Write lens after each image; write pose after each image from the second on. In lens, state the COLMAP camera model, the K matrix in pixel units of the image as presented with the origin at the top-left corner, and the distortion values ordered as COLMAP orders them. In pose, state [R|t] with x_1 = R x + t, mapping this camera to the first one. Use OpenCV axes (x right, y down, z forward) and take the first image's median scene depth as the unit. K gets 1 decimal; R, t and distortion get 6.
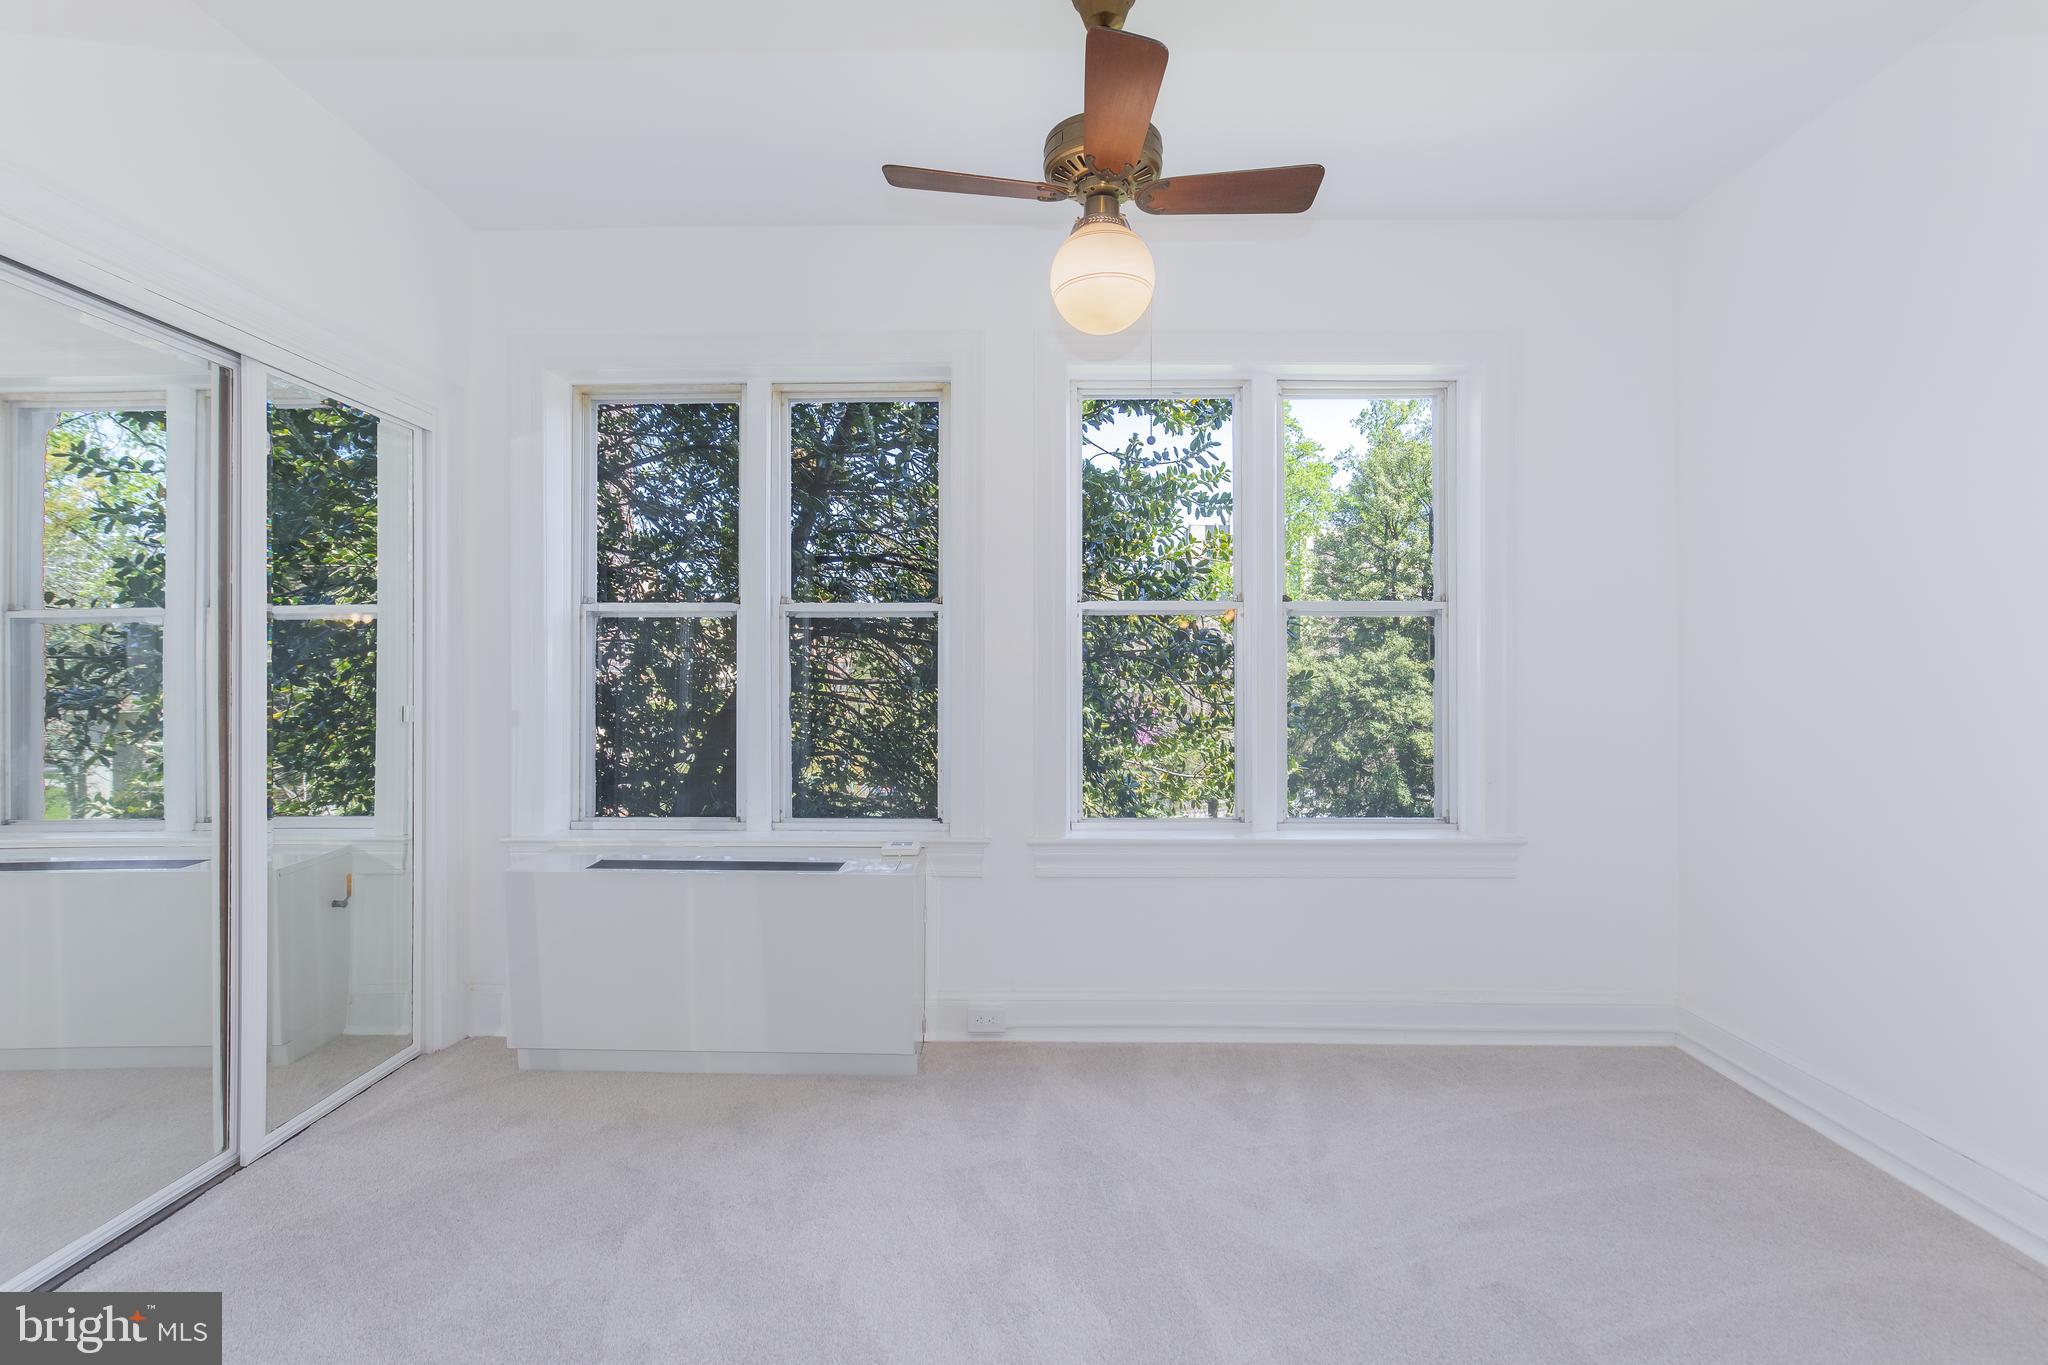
lens RADIAL K [[960.8, 0, 1036.5], [0, 960.8, 675.2], [0, 0, 1]] dist [-0.002569, 0.001816]
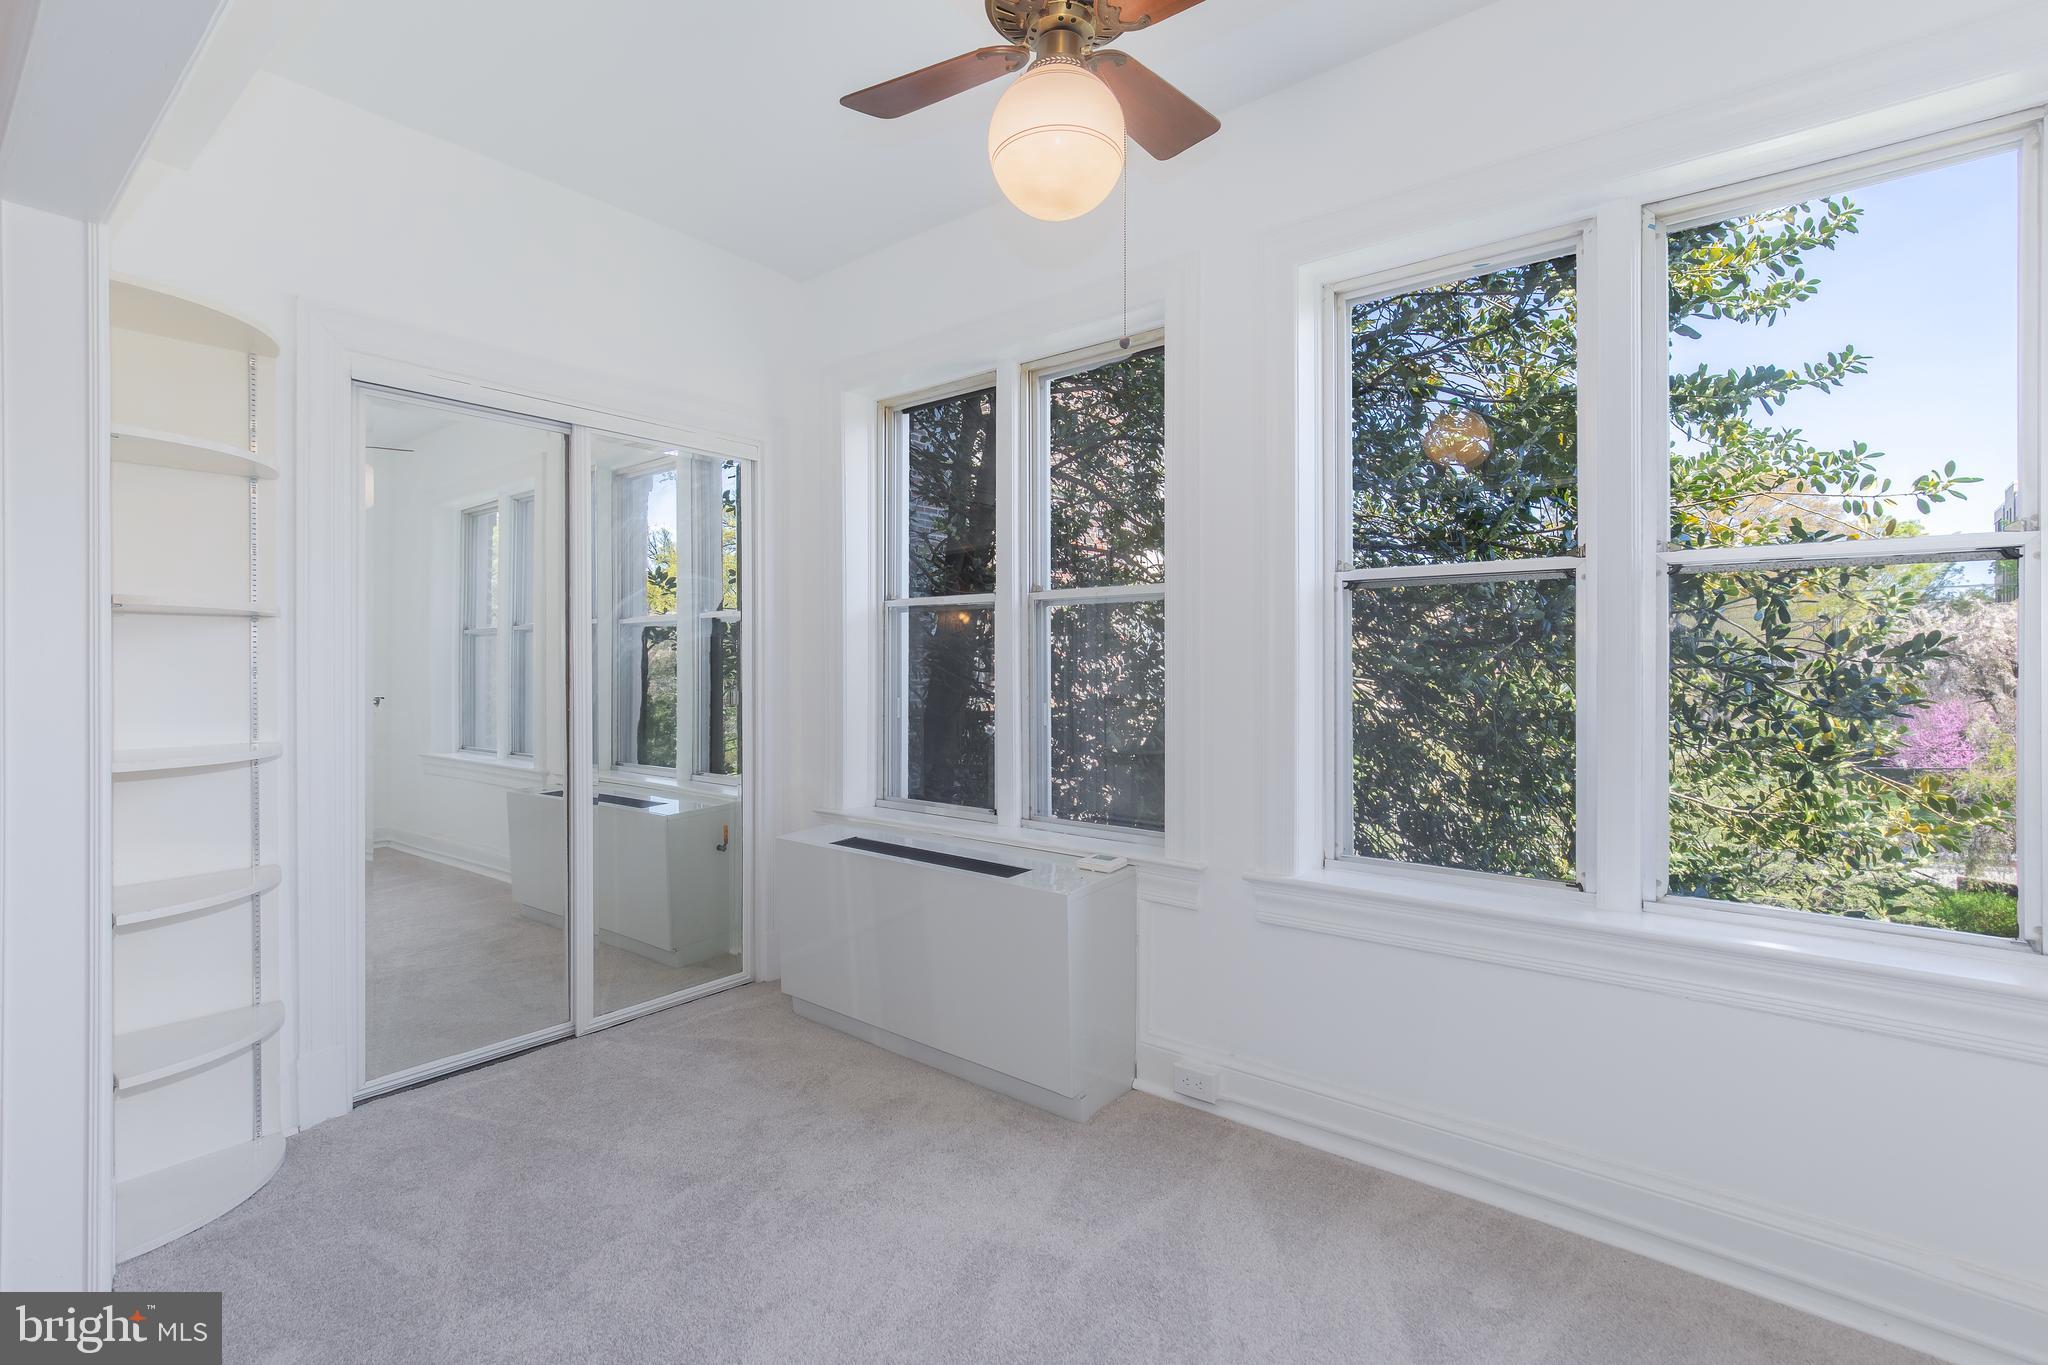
lens RADIAL K [[960.8, 0, 1025.6], [0, 960.8, 670.0], [0, 0, 1]] dist [-0.002569, 0.001816]
pose [[0.778690, 0.007146, -0.627368, 0.352947], [-0.003358, 0.999968, 0.007222, -0.004227], [0.627400, -0.003517, 0.778689, 0.261305]]
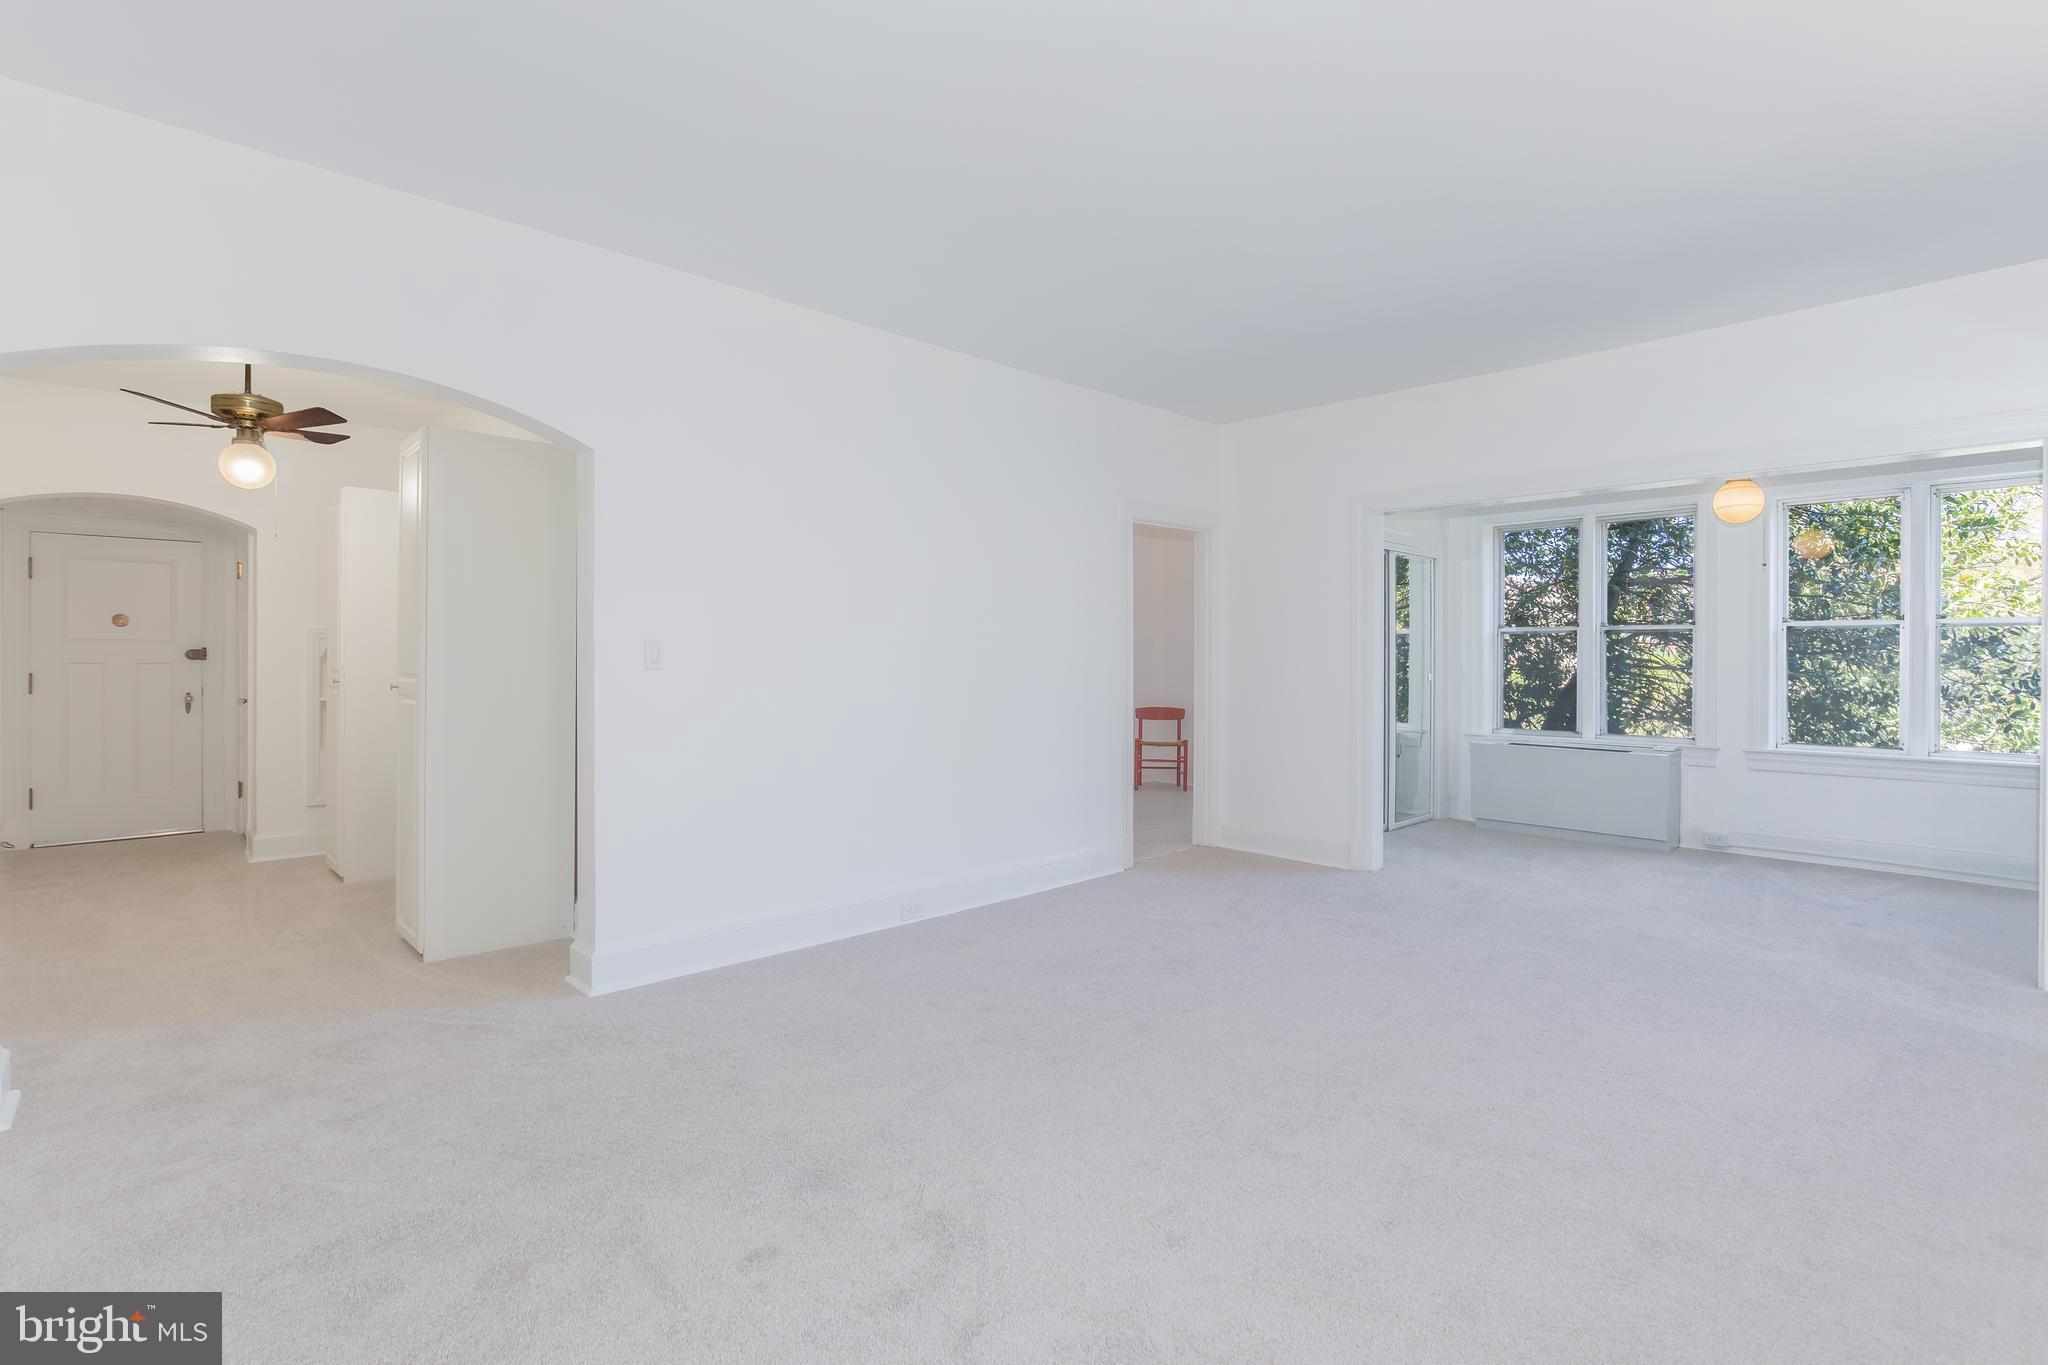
lens RADIAL K [[960.8, 0, 1040.0], [0, 960.8, 670.8], [0, 0, 1]] dist [-0.002569, 0.001816]
pose [[0.688016, 0.008346, -0.725648, 0.411726], [-0.001557, 0.999949, 0.010025, -0.000503], [0.725694, -0.005767, 0.687993, -1.326853]]
